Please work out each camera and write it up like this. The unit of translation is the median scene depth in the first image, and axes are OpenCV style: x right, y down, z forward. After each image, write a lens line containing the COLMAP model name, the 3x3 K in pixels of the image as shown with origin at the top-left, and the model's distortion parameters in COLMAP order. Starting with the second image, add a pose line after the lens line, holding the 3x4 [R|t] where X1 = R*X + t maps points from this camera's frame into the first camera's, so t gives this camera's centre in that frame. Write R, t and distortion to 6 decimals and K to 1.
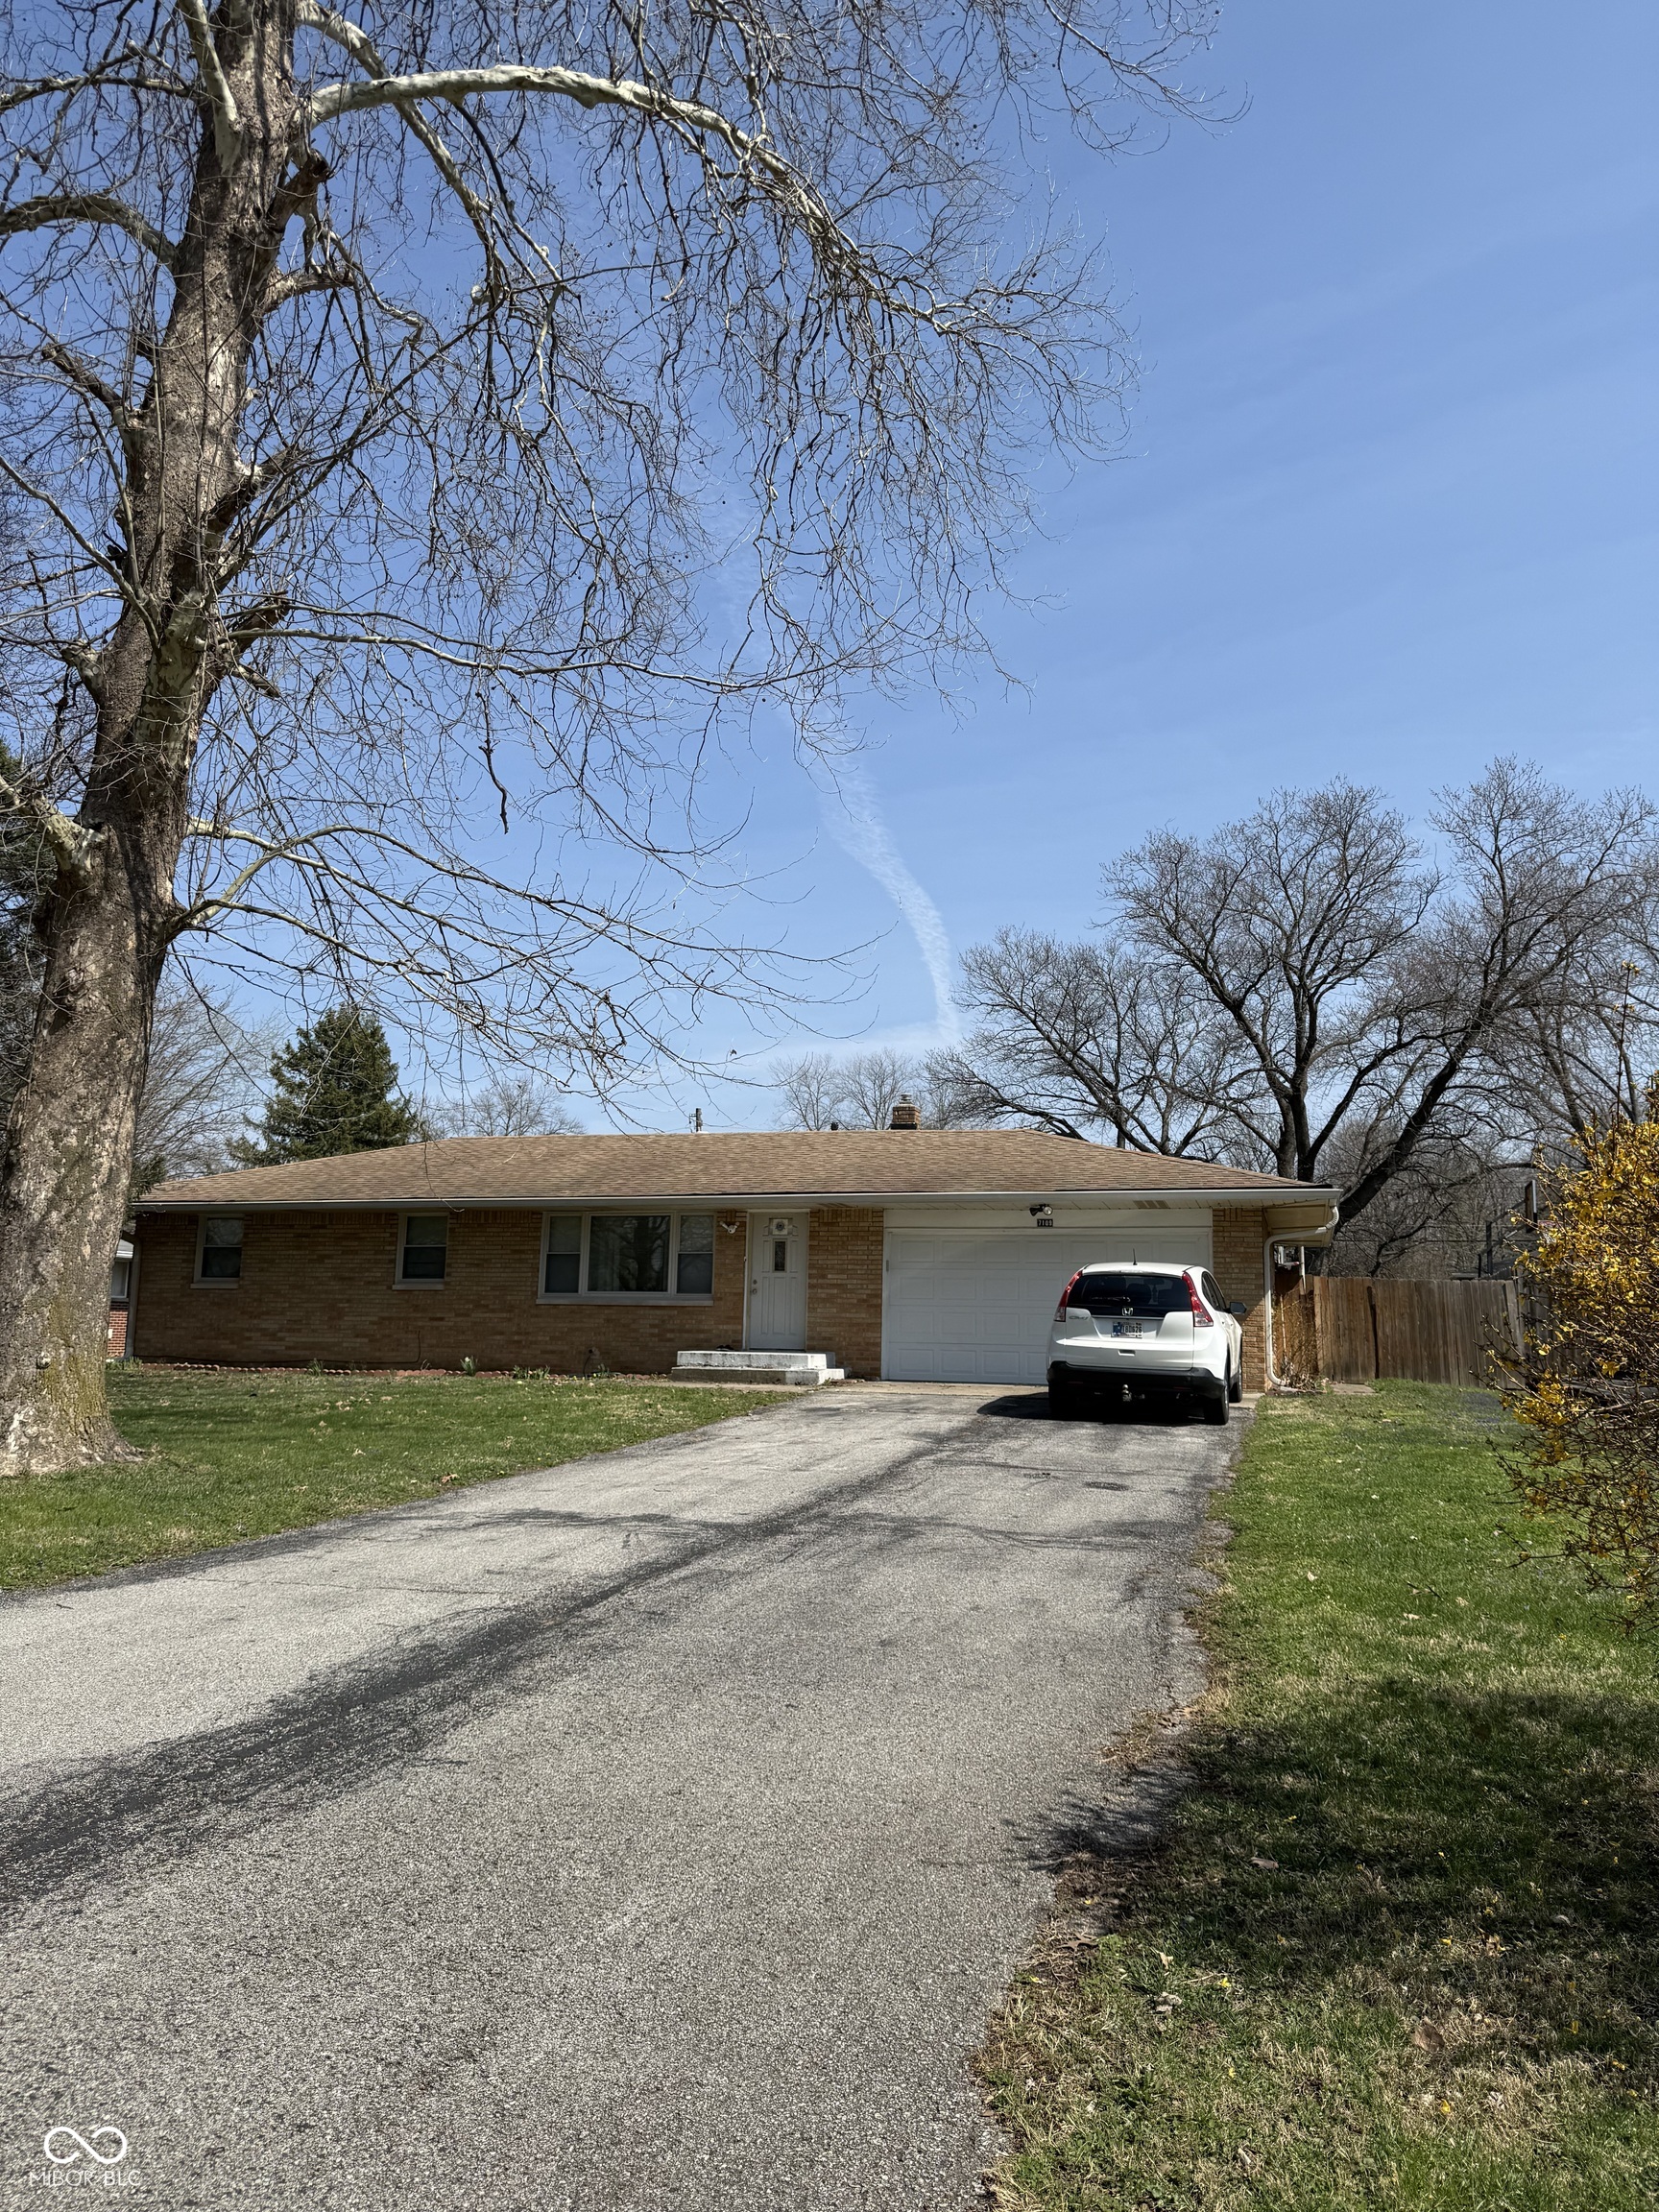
lens RADIAL K [[1588.3, 0, 829.5], [0, 1588.3, 1106.0], [0, 0, 1]] dist [0.000047, -0.000659]
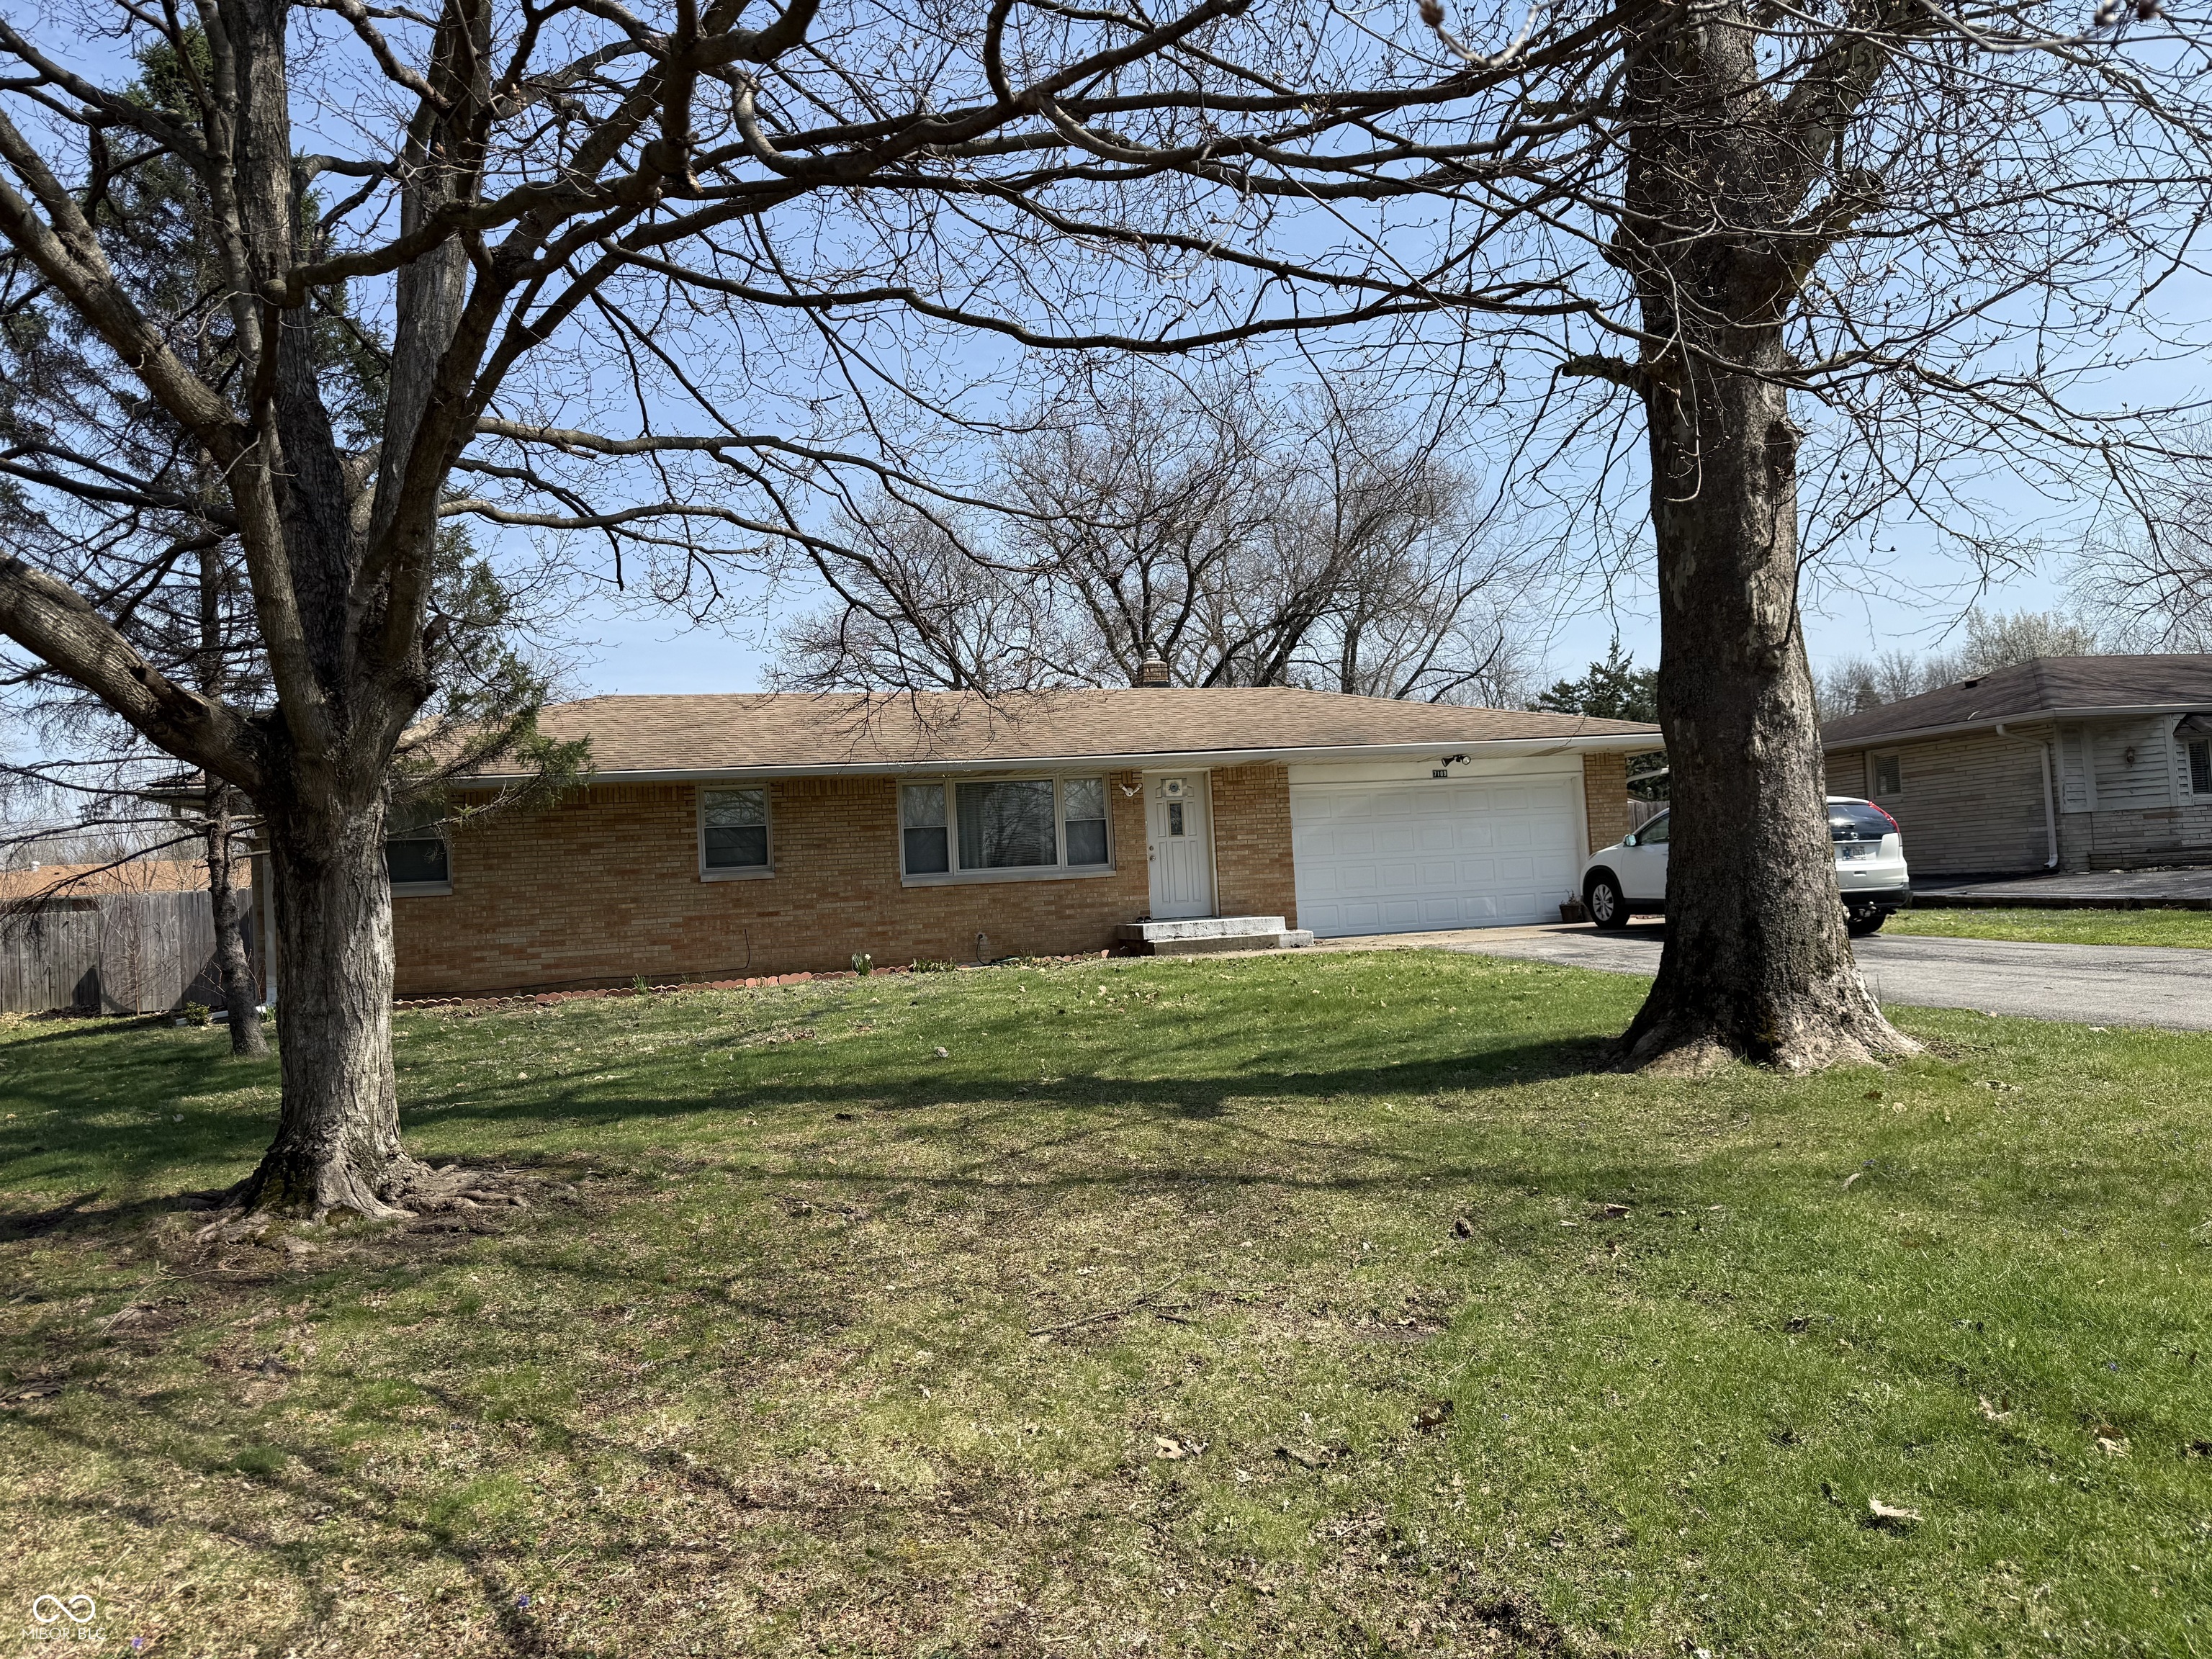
lens RADIAL K [[1588.3, 0, 1106.0], [0, 1588.3, 829.5], [0, 0, 1]] dist [0.000047, -0.000659]
pose [[0.856365, -0.041504, 0.514700, -0.548543], [-0.000833, 0.996652, 0.081752, 0.024299], [-0.516370, -0.070438, 0.853464, 0.223286]]
